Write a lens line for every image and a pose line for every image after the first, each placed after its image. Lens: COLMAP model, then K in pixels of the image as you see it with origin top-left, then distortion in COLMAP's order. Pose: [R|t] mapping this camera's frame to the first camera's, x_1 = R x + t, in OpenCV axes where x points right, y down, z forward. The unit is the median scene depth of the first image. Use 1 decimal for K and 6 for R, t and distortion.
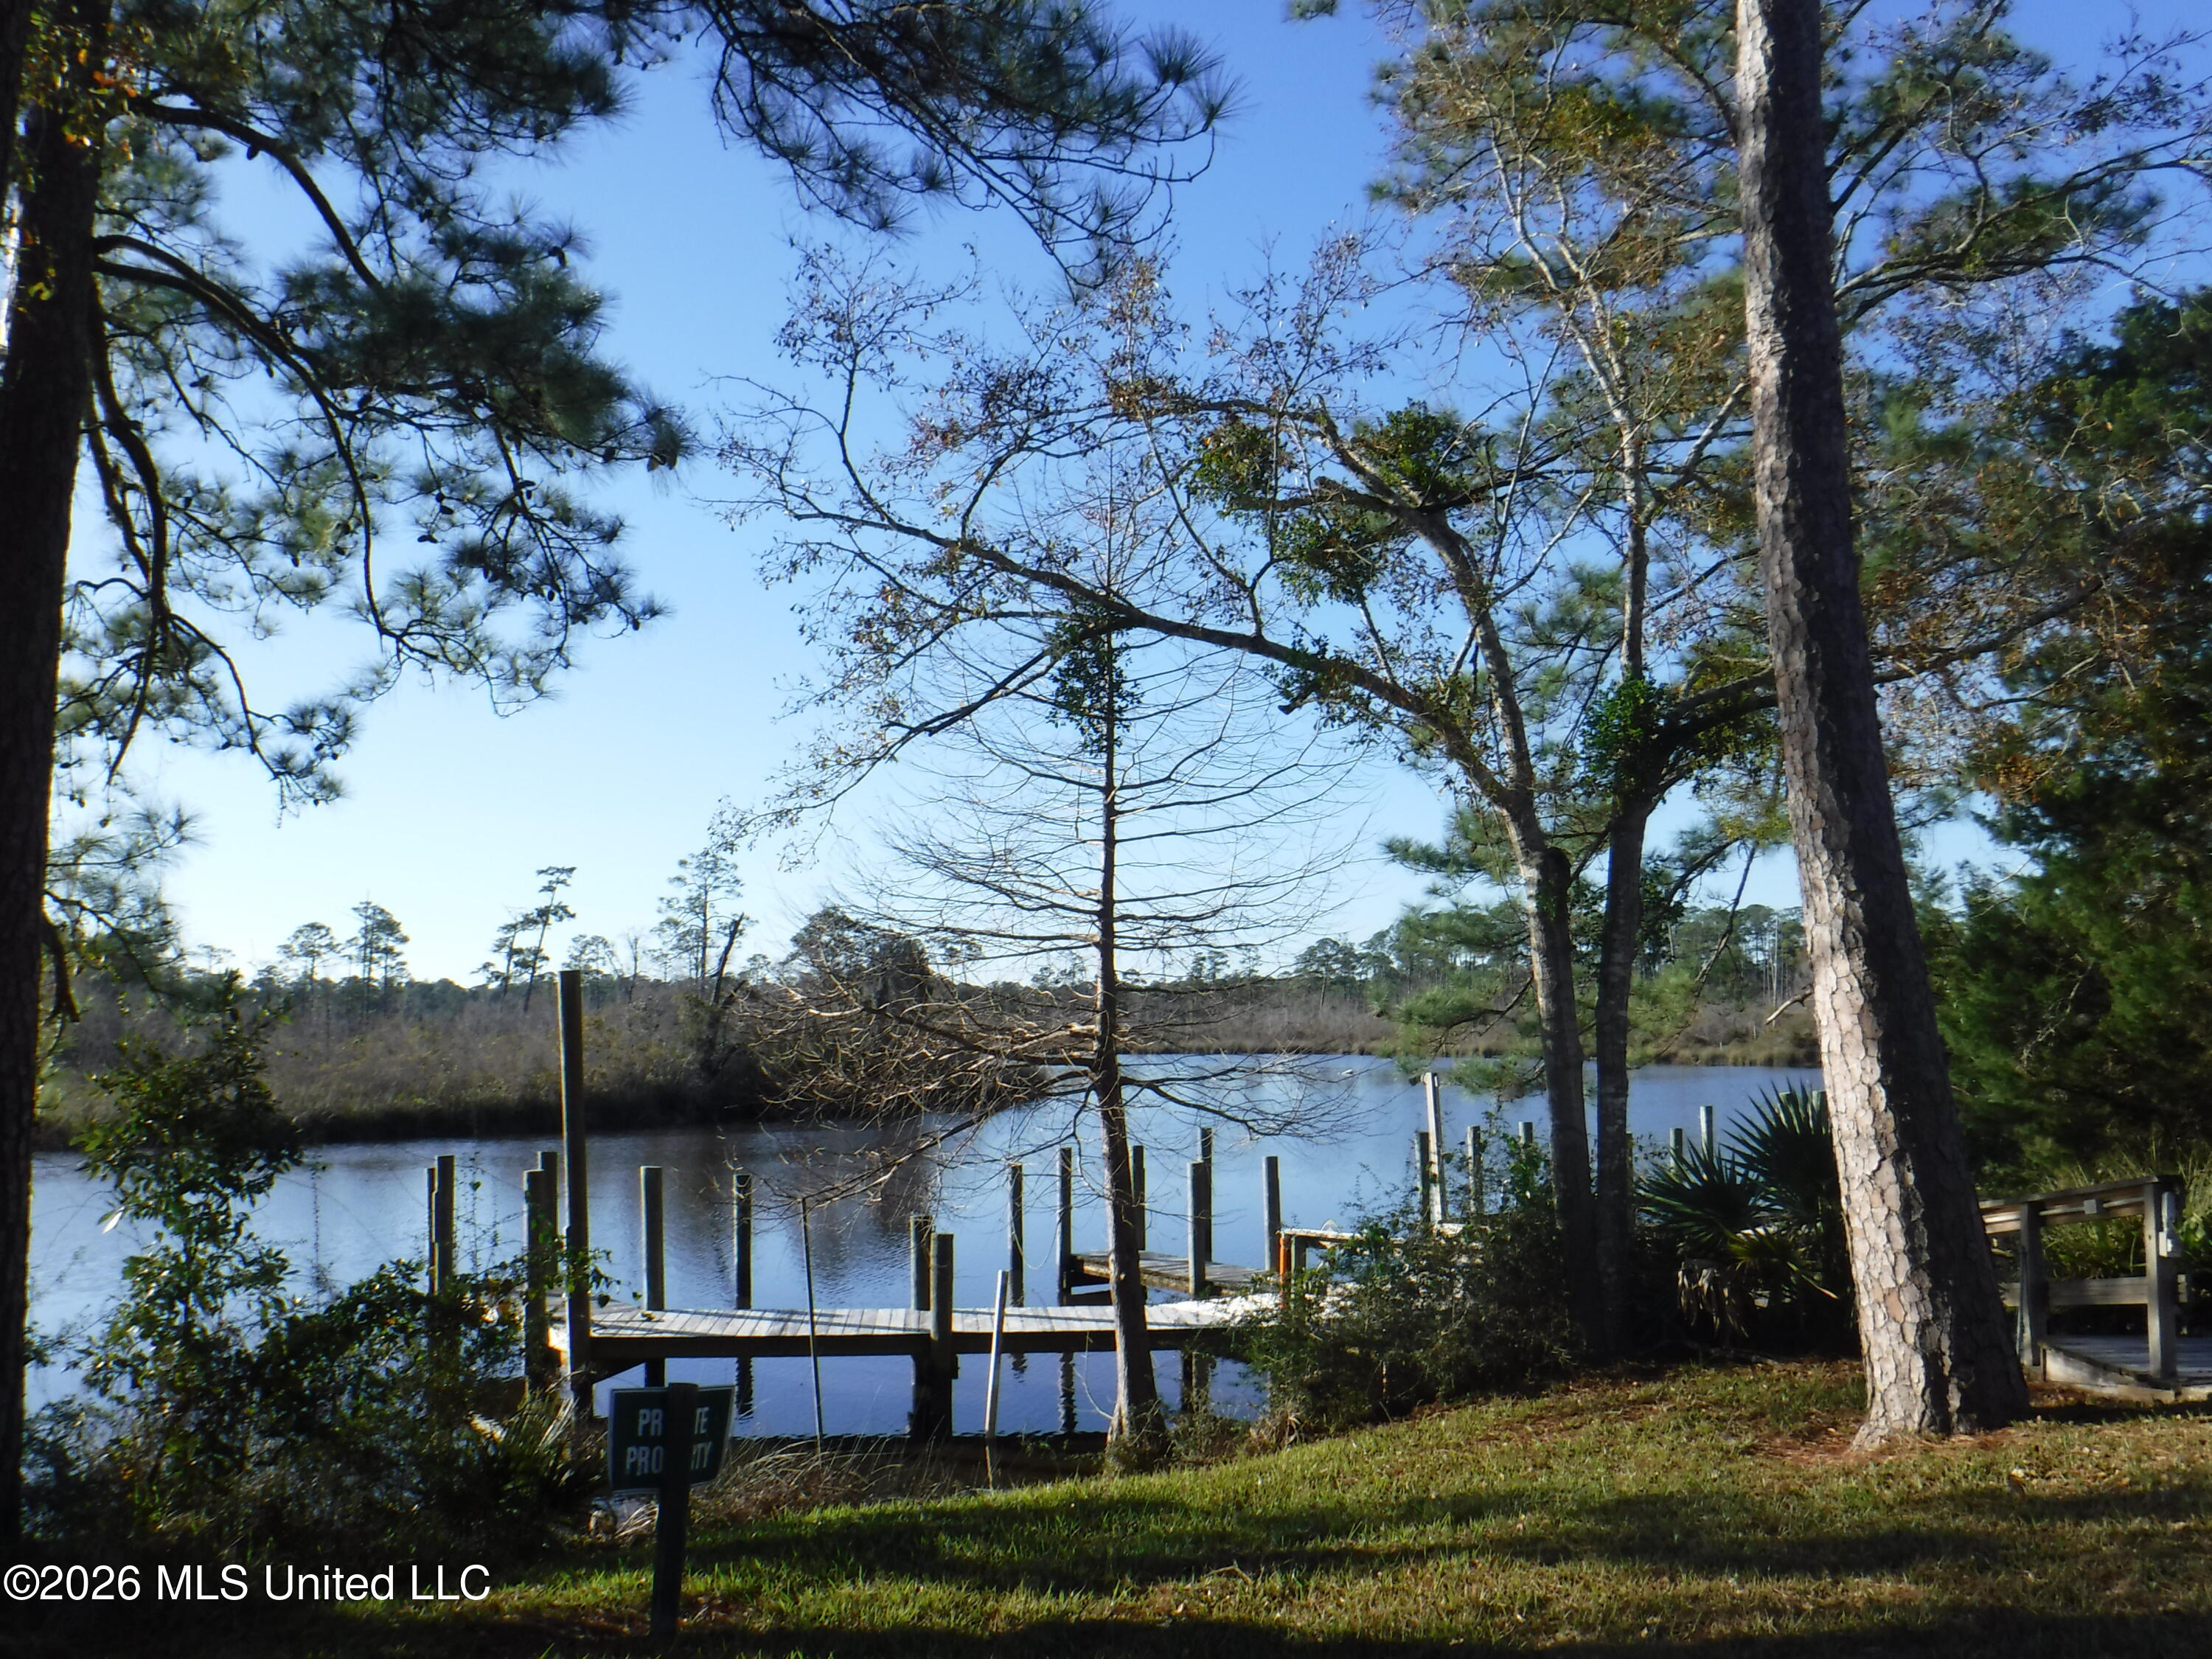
lens RADIAL K [[1923.5, 0, 1089.8], [0, 1923.5, 834.6], [0, 0, 1]] dist [-0.091869, 0.048387]
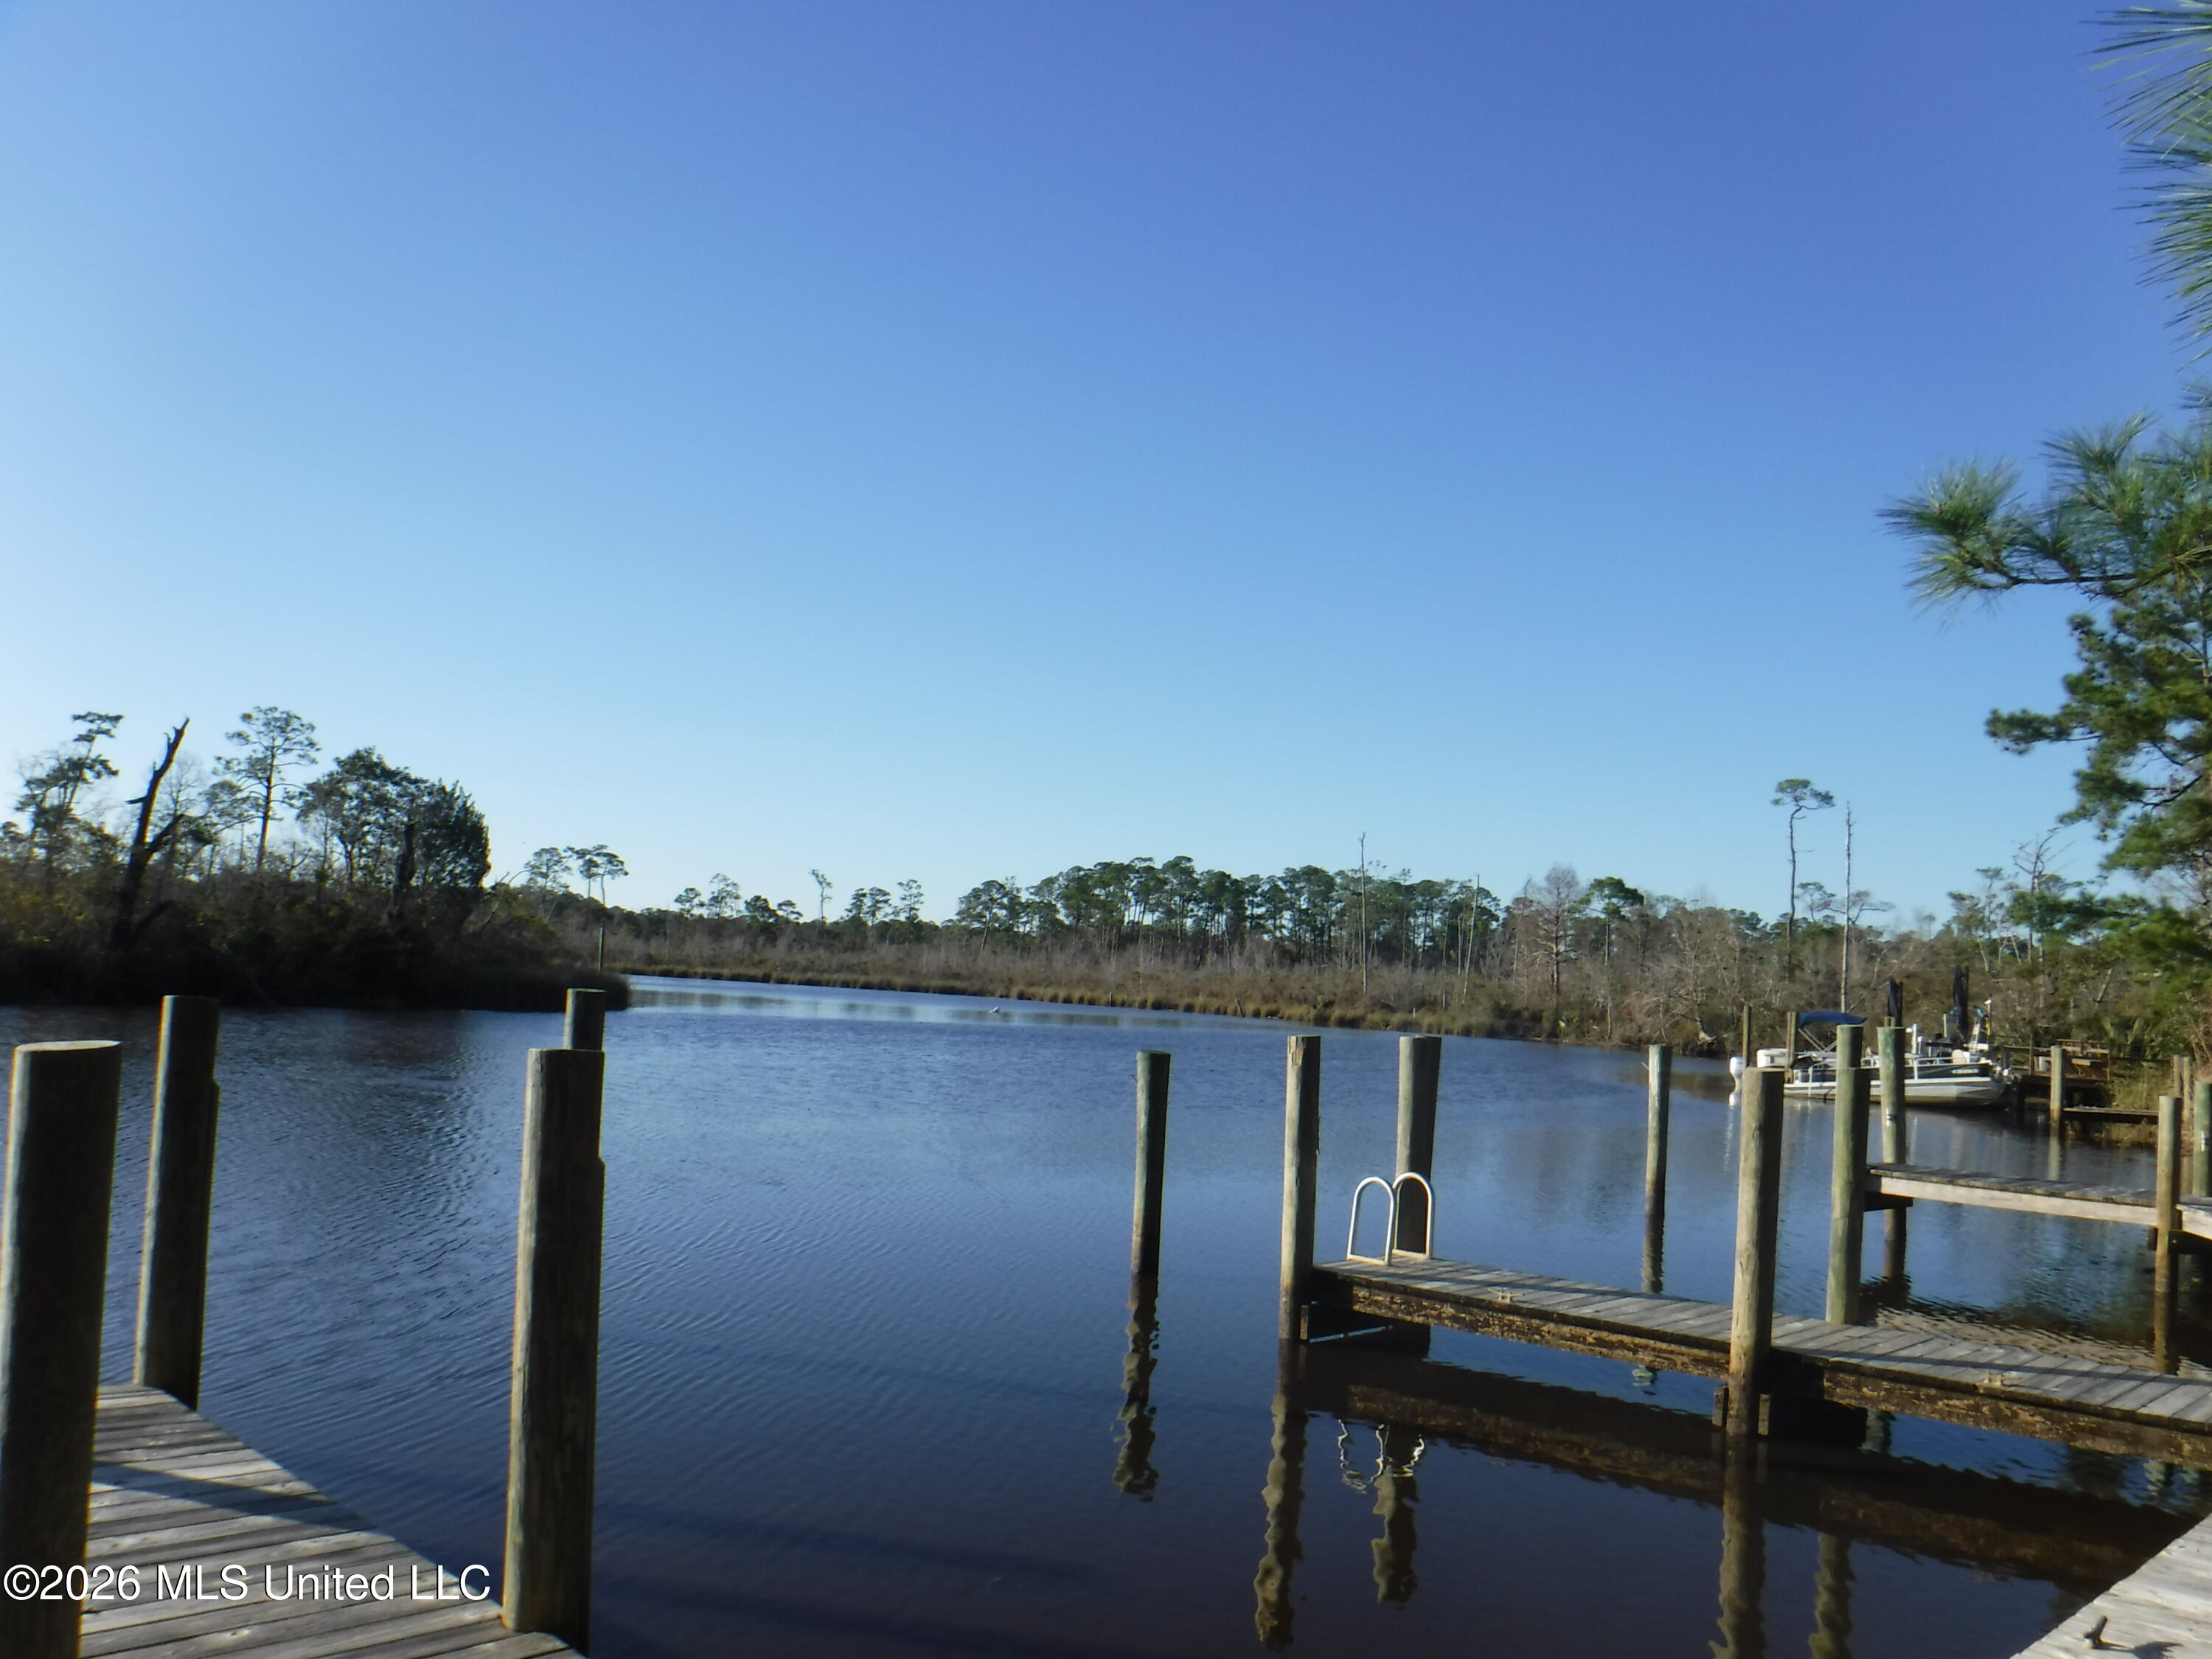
lens RADIAL K [[1923.5, 0, 1087.8], [0, 1923.5, 831.5], [0, 0, 1]] dist [-0.091869, 0.048387]
pose [[0.982759, 0.077487, 0.167869, 0.206711], [-0.081599, 0.996508, 0.017722, 0.252127], [-0.165909, -0.031115, 0.985650, 1.449959]]
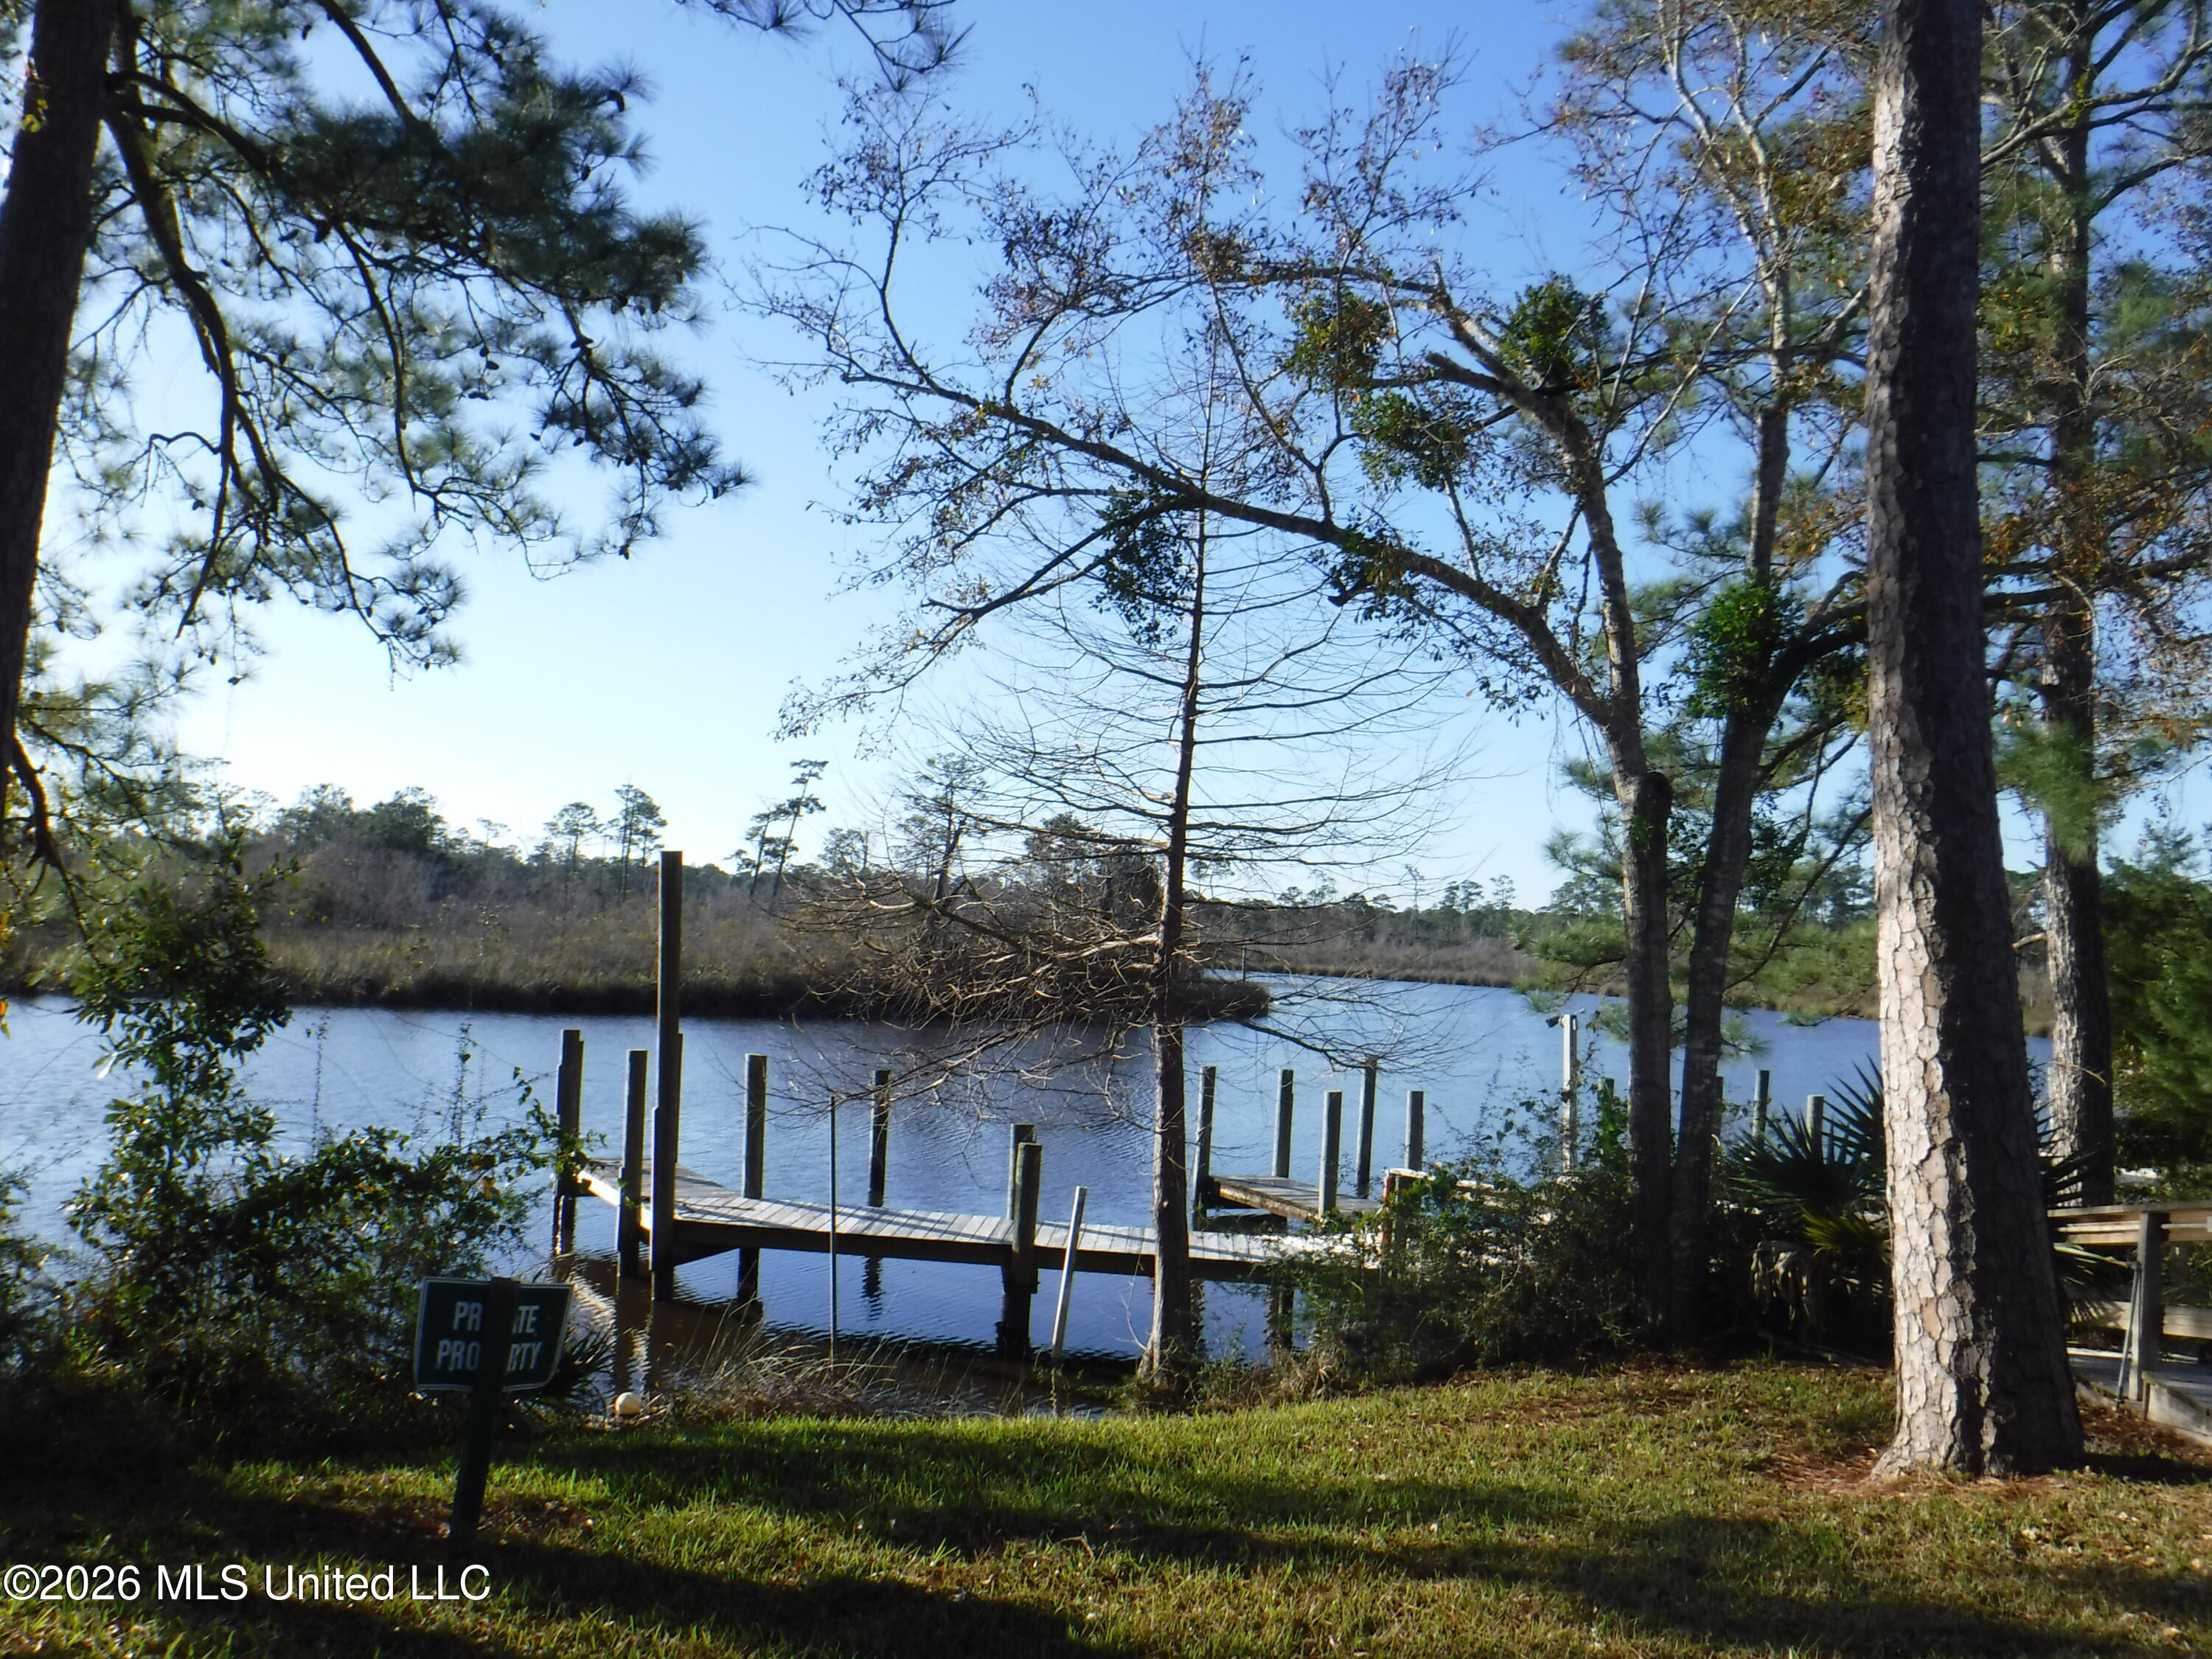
lens RADIAL K [[1923.5, 0, 1044.3], [0, 1923.5, 860.9], [0, 0, 1]] dist [-0.091869, 0.048387]
pose [[0.986070, 0.058488, -0.155709, 0.101254], [-0.049278, 0.996836, 0.062369, 0.006549], [0.158864, -0.053827, 0.985832, 0.072306]]
